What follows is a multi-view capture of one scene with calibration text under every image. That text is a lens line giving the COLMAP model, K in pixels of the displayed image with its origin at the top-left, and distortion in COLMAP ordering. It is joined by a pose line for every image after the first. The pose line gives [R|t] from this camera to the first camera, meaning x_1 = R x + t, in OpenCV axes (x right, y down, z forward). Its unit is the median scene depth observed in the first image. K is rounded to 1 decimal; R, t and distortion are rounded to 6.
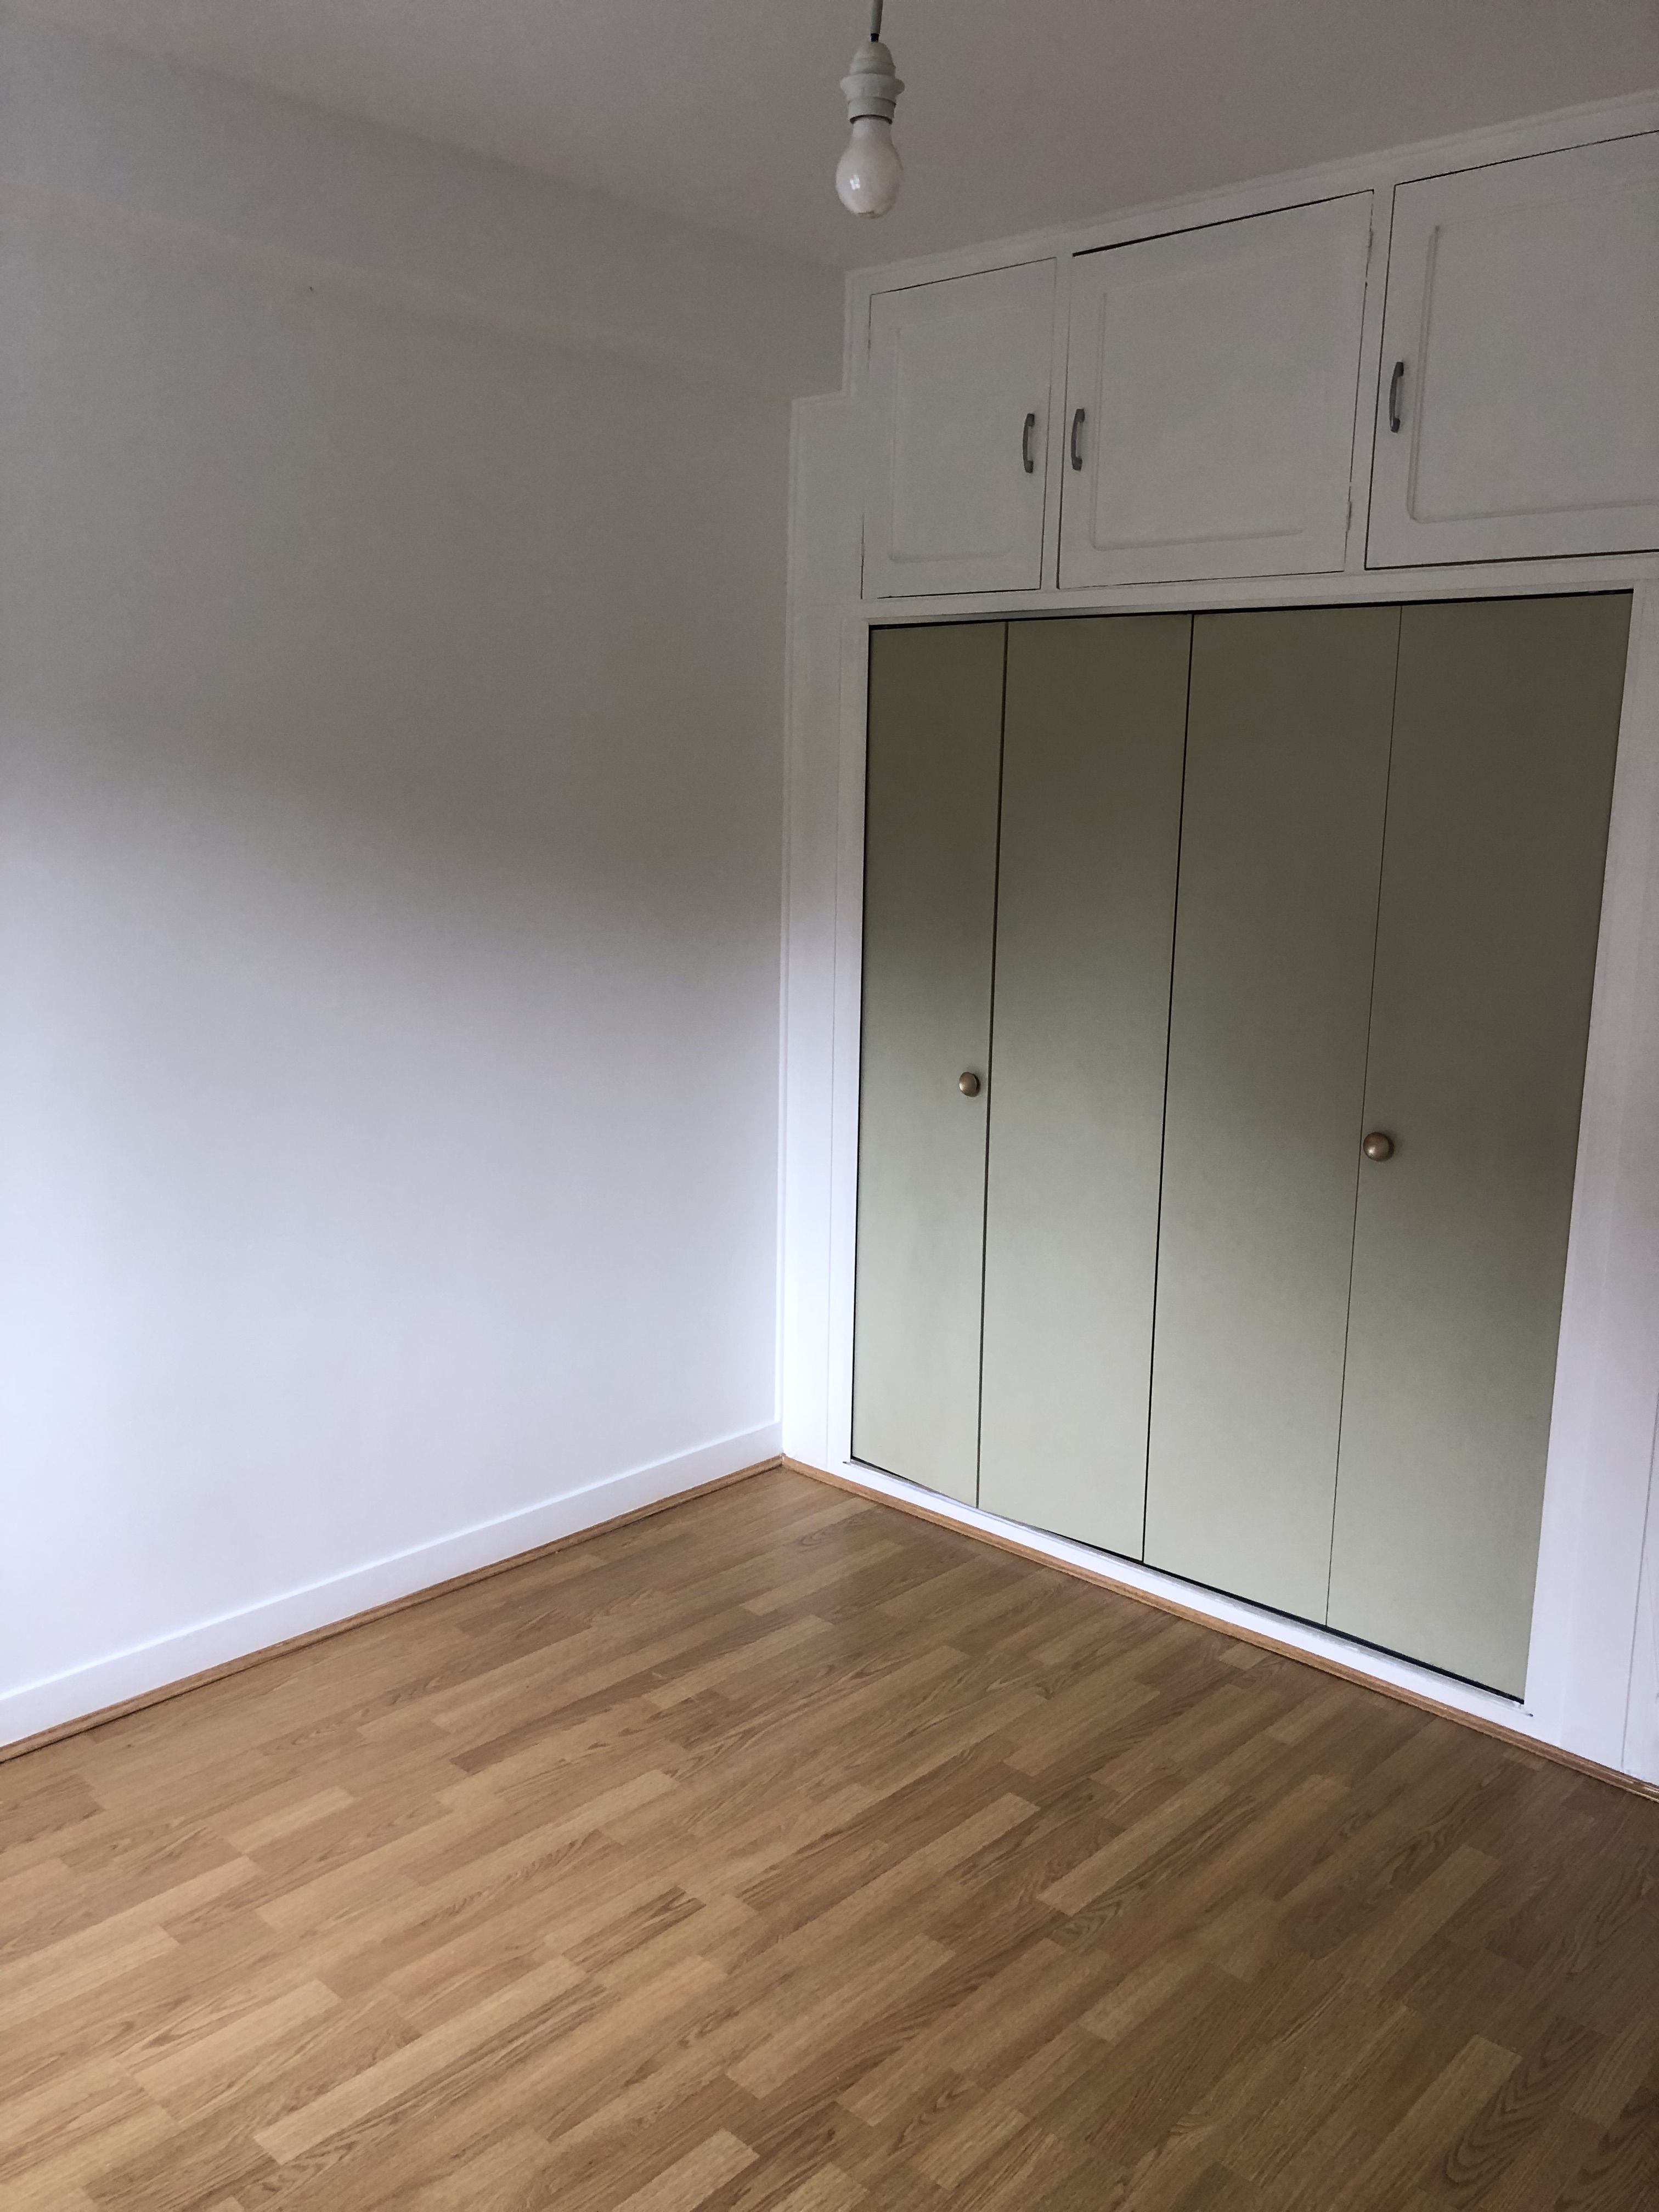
lens RADIAL K [[1816.0, 0, 829.5], [0, 1816.0, 1106.0], [0, 0, 1]] dist [-0.004307, -0.001999]
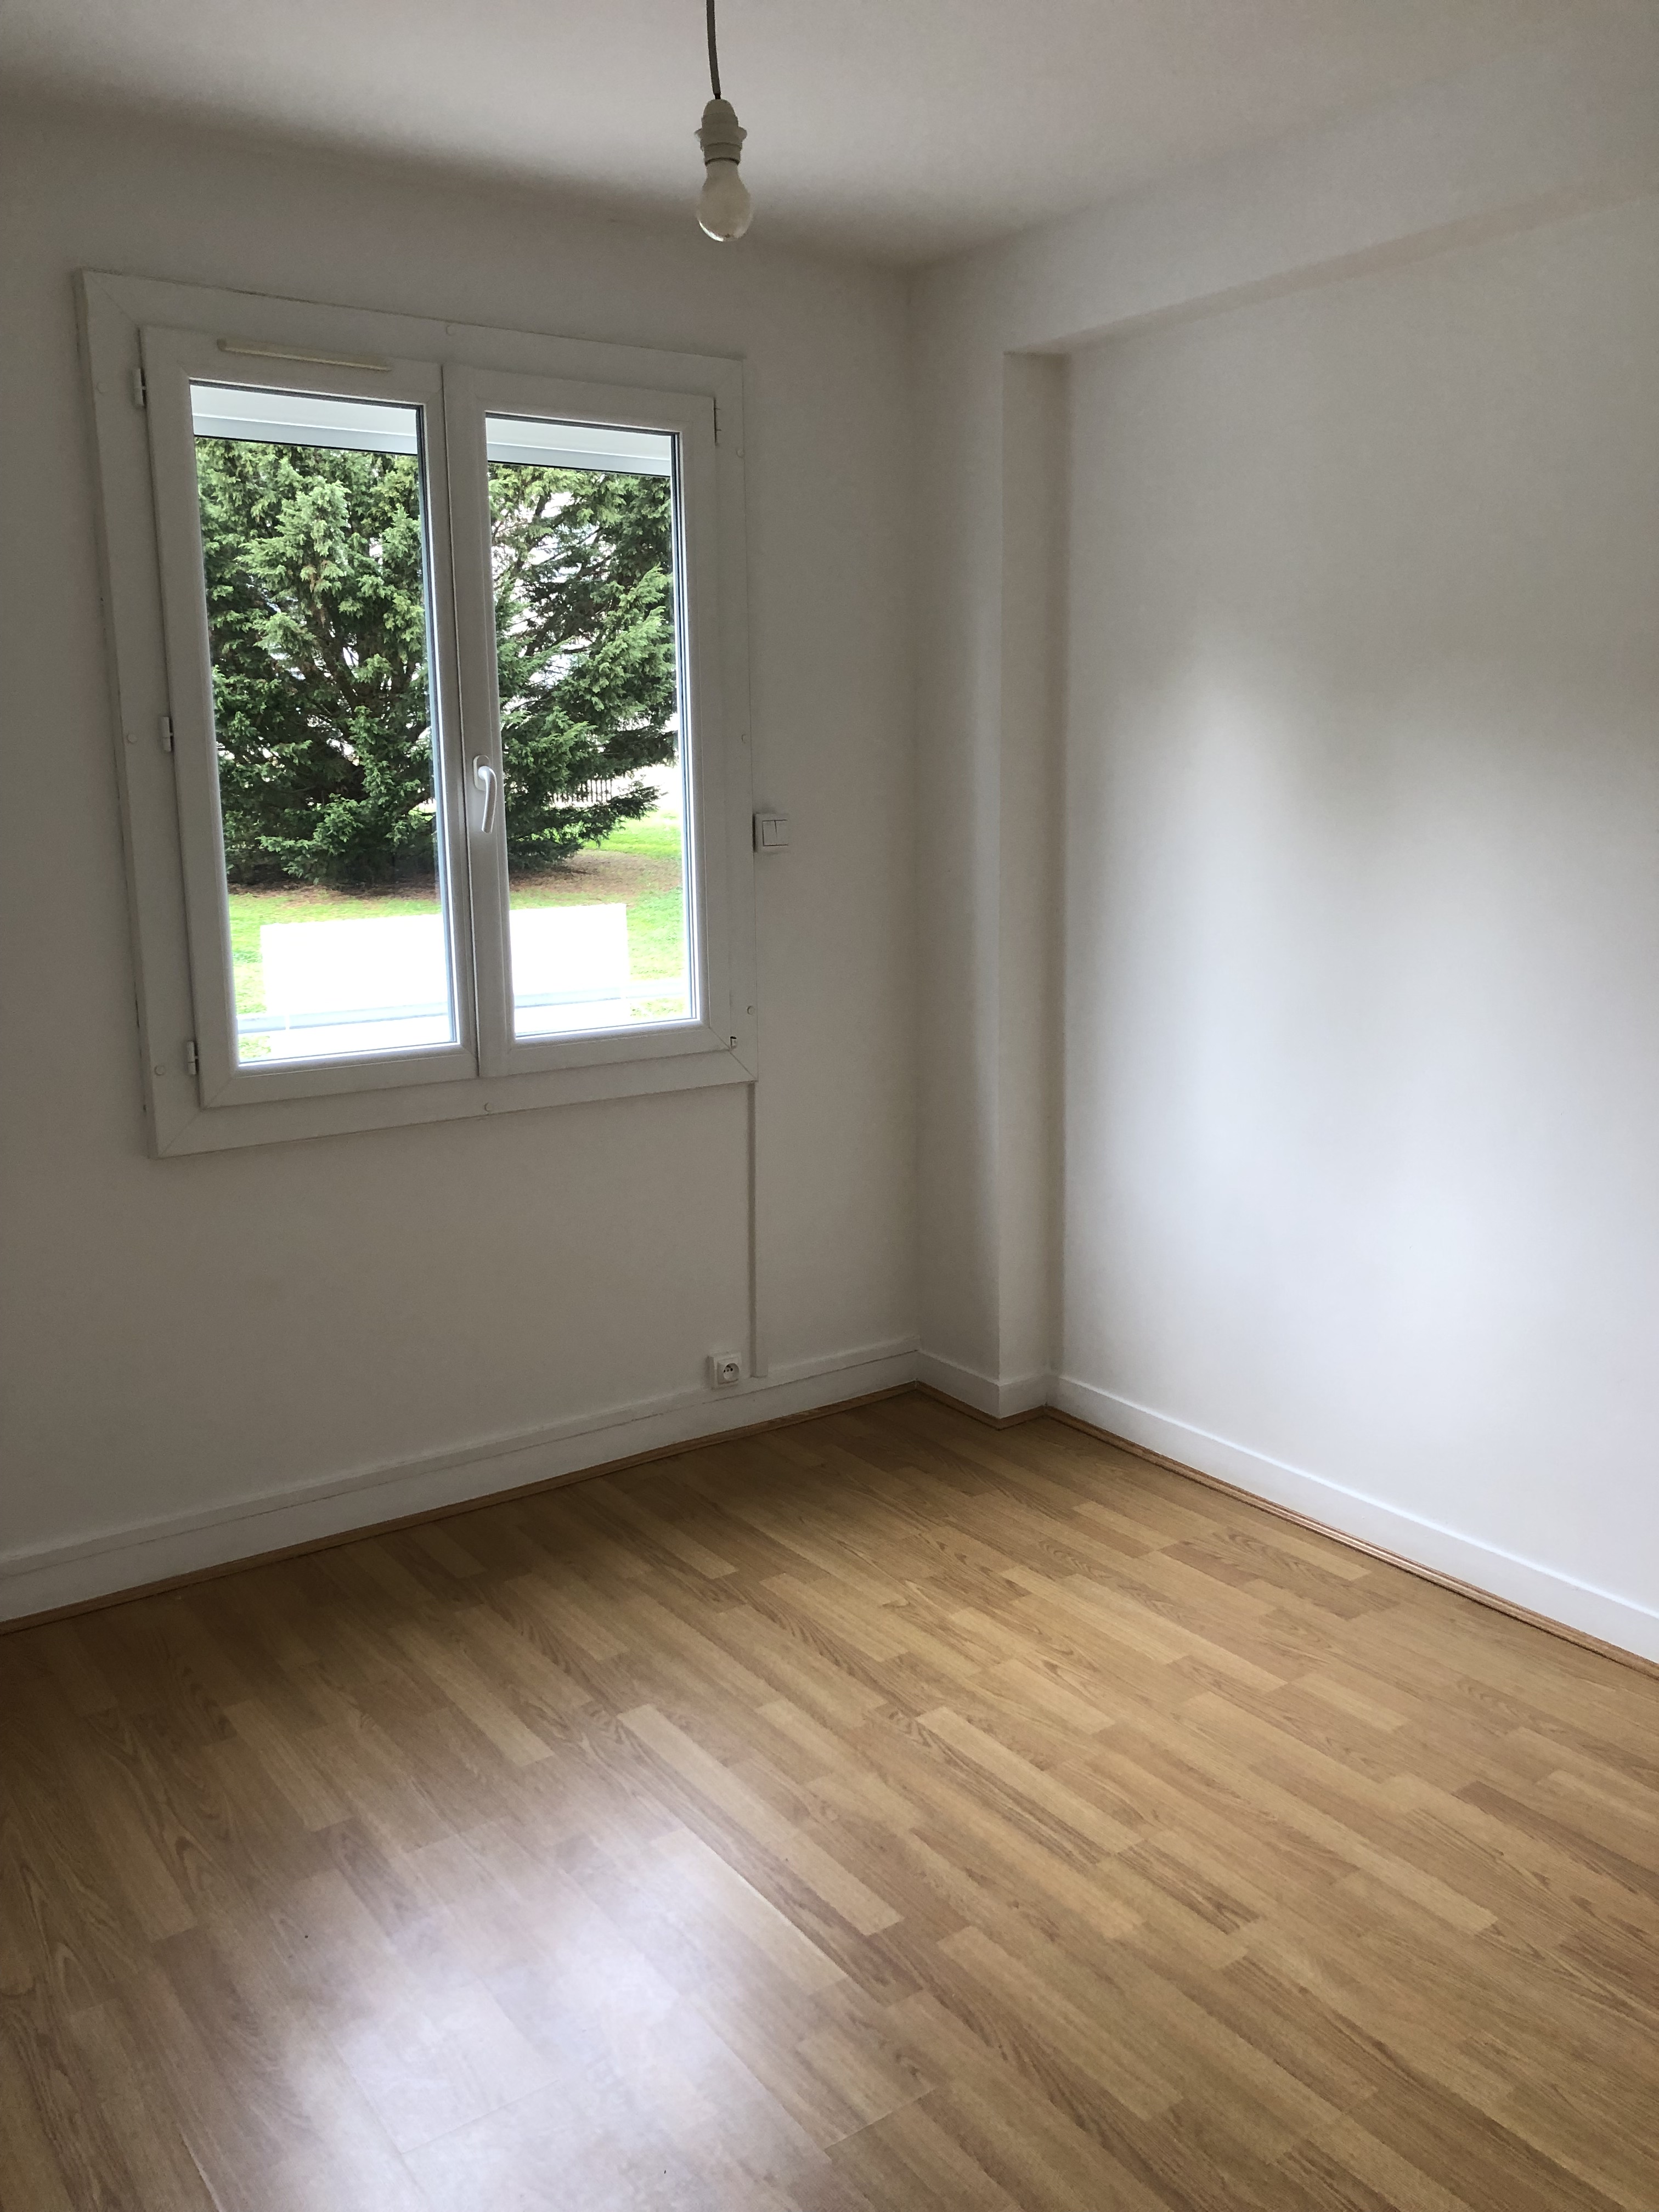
lens RADIAL K [[1744.2, 0, 829.5], [0, 1744.2, 1106.0], [0, 0, 1]] dist [-0.003908, -0.005771]
pose [[-0.211769, 0.173117, -0.961865, 0.784724], [-0.164239, 0.963886, 0.209641, -0.131244], [0.963421, 0.202371, -0.175688, 0.890019]]
